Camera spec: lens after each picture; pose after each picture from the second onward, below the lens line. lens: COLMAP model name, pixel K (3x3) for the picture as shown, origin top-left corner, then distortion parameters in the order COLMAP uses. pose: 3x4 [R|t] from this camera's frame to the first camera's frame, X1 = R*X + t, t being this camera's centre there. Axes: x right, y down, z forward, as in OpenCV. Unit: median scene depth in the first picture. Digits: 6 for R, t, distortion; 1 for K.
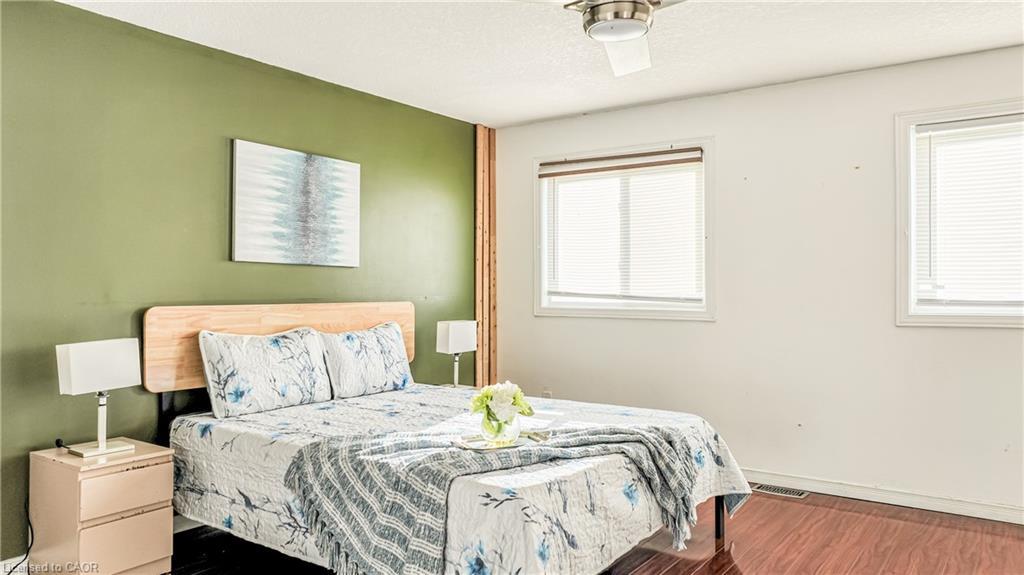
lens RADIAL K [[723.7, 0, 521.2], [0, 723.7, 285.0], [0, 0, 1]] dist [0.004177, -0.000270]
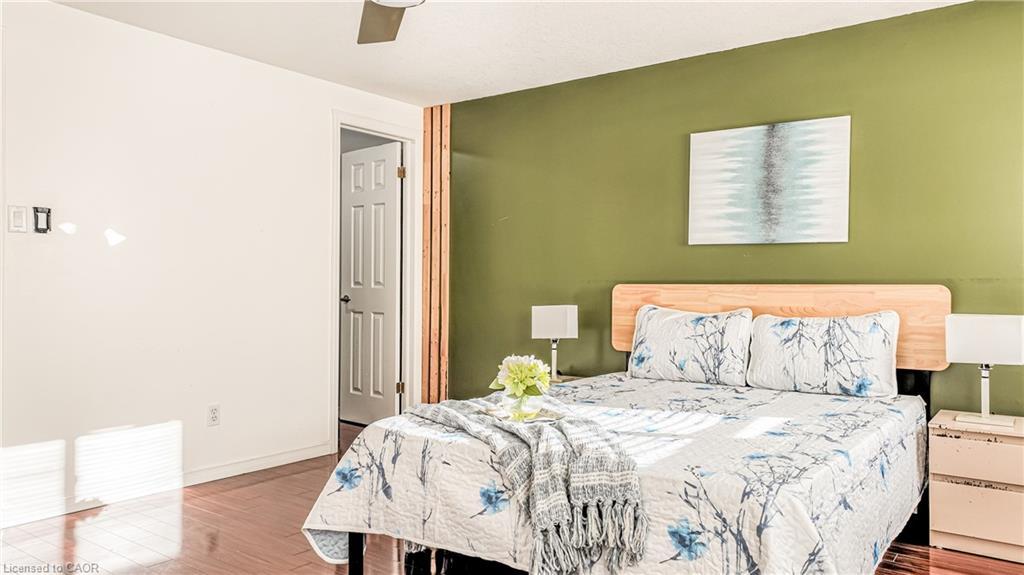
lens RADIAL K [[723.7, 0, 521.2], [0, 723.7, 285.0], [0, 0, 1]] dist [0.004177, -0.000270]
pose [[-0.016582, -0.006541, -0.999841, 0.677478], [-0.002692, 0.999975, -0.006497, 0.034650], [0.999859, 0.002584, -0.016600, 0.725043]]
